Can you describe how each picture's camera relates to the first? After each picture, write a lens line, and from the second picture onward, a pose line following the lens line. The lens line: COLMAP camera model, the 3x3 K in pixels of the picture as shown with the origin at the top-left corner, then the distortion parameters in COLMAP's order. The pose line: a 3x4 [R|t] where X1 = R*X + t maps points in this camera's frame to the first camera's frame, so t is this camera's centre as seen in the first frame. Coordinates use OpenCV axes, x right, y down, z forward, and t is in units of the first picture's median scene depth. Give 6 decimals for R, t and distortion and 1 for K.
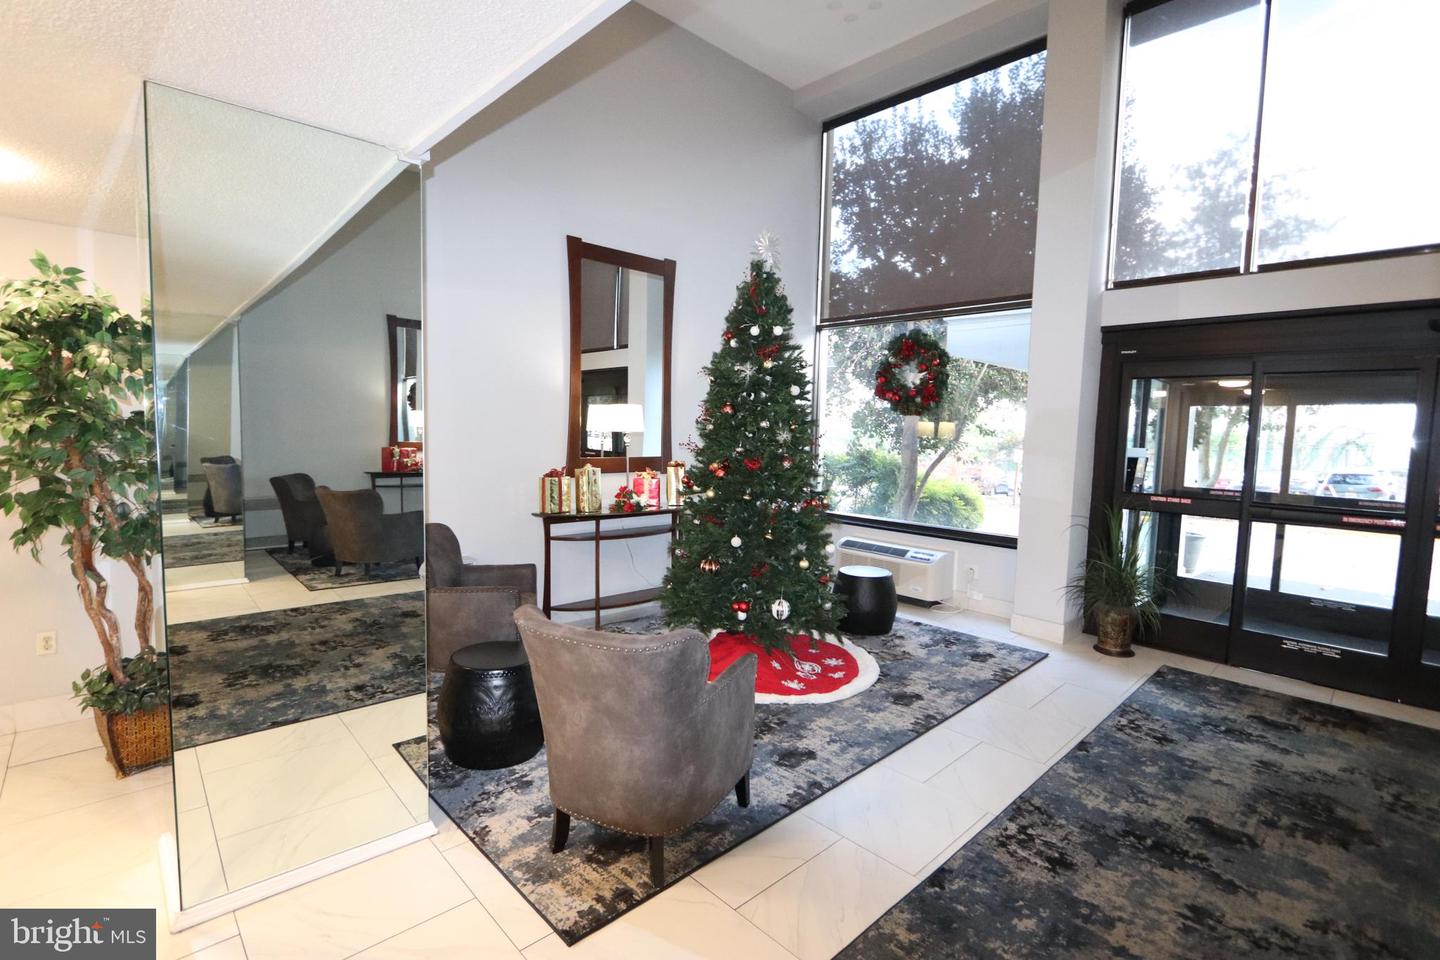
lens RADIAL K [[658.8, 0, 715.8], [0, 658.8, 480.0], [0, 0, 1]] dist [-0.015086, 0.000102]
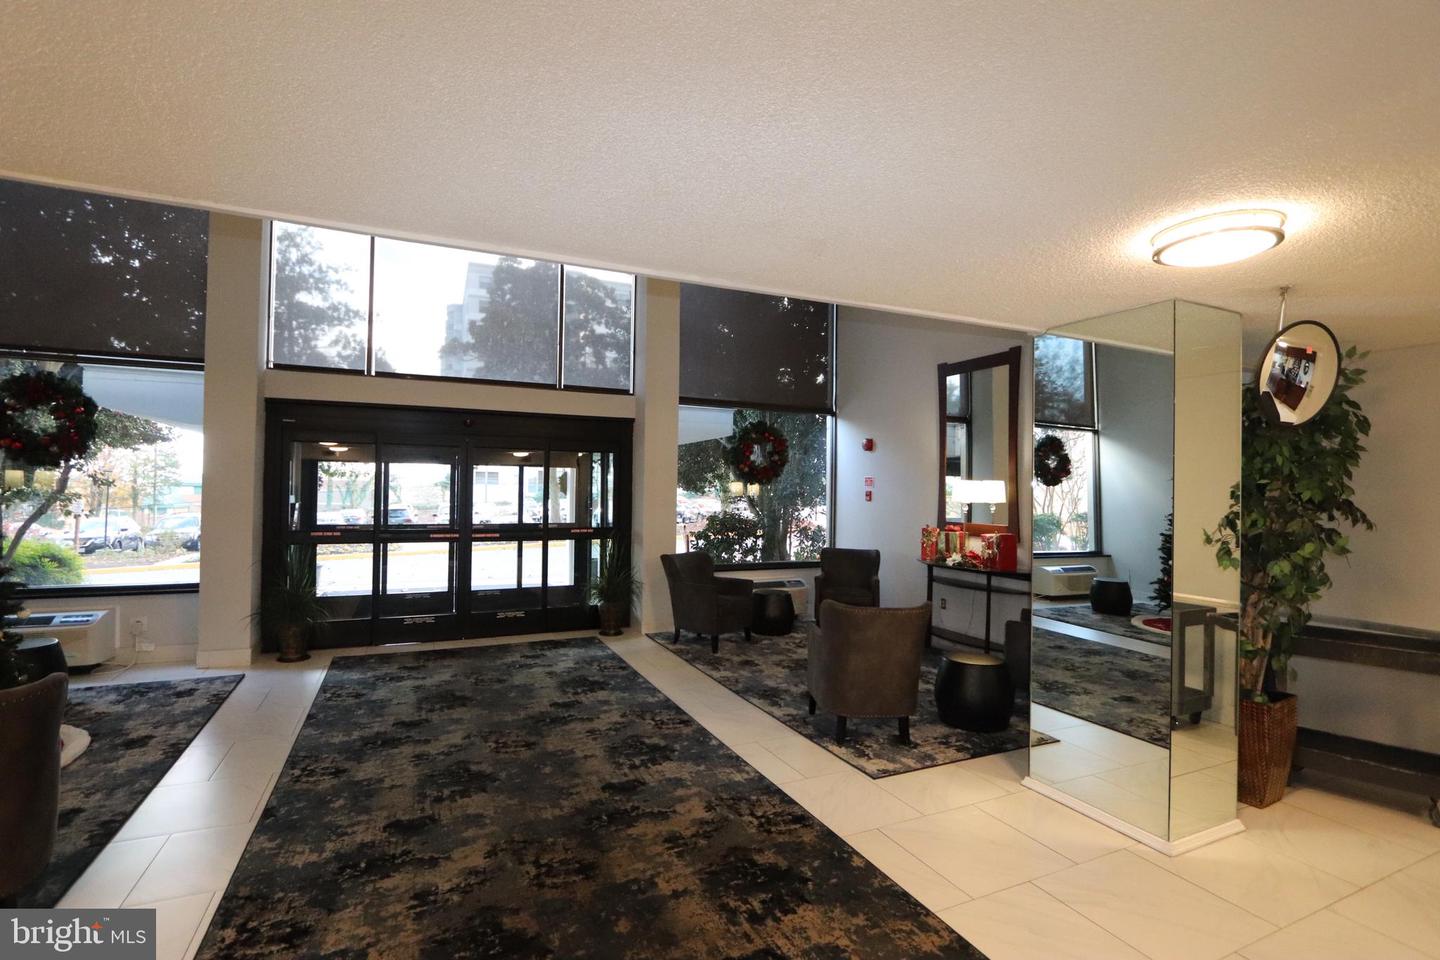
lens RADIAL K [[658.8, 0, 717.1], [0, 658.8, 482.0], [0, 0, 1]] dist [-0.015086, 0.000102]
pose [[0.315242, -0.006830, 0.948987, -0.358280], [0.068657, 0.997518, -0.015627, 0.000661], [-0.946525, 0.070080, 0.314928, -0.201908]]
